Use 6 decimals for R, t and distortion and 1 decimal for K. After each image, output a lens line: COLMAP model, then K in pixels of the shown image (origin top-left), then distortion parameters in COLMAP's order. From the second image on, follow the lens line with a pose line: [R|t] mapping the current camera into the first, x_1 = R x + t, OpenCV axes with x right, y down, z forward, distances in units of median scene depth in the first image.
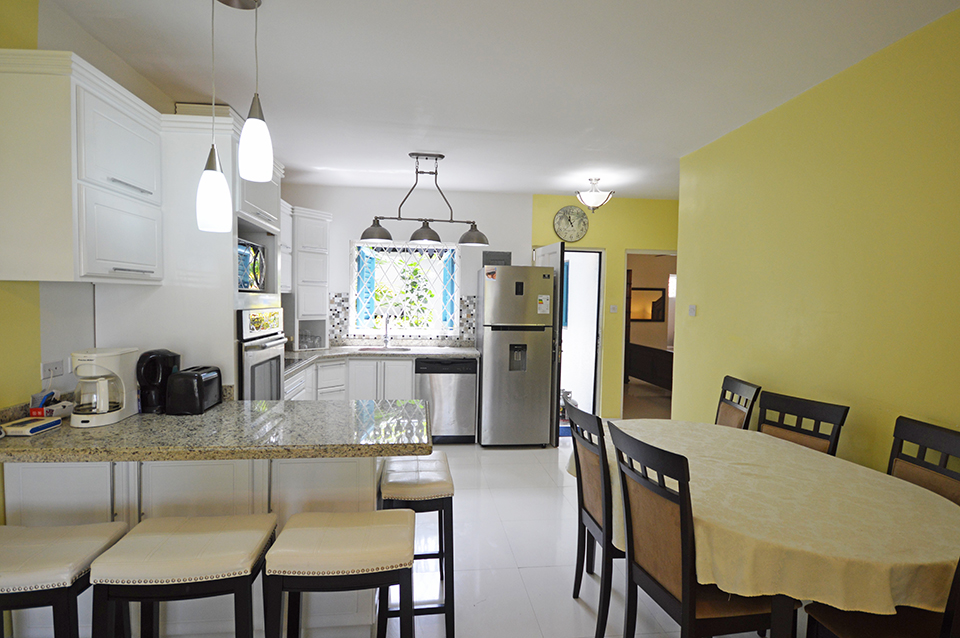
lens RADIAL K [[436.8, 0, 473.6], [0, 436.8, 317.2], [0, 0, 1]] dist [0.000418, 0.000023]
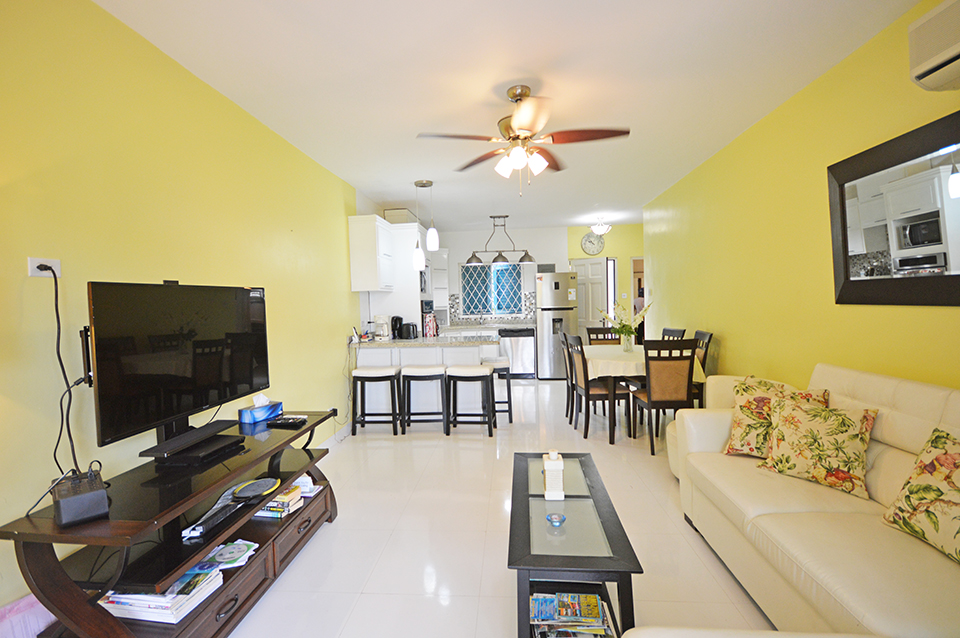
lens RADIAL K [[436.8, 0, 479.2], [0, 436.8, 313.0], [0, 0, 1]] dist [0.000418, 0.000023]
pose [[0.979571, -0.042335, -0.196592, 0.154538], [0.038501, 0.998987, -0.023288, 0.076694], [0.197379, 0.015243, 0.980209, -0.813582]]
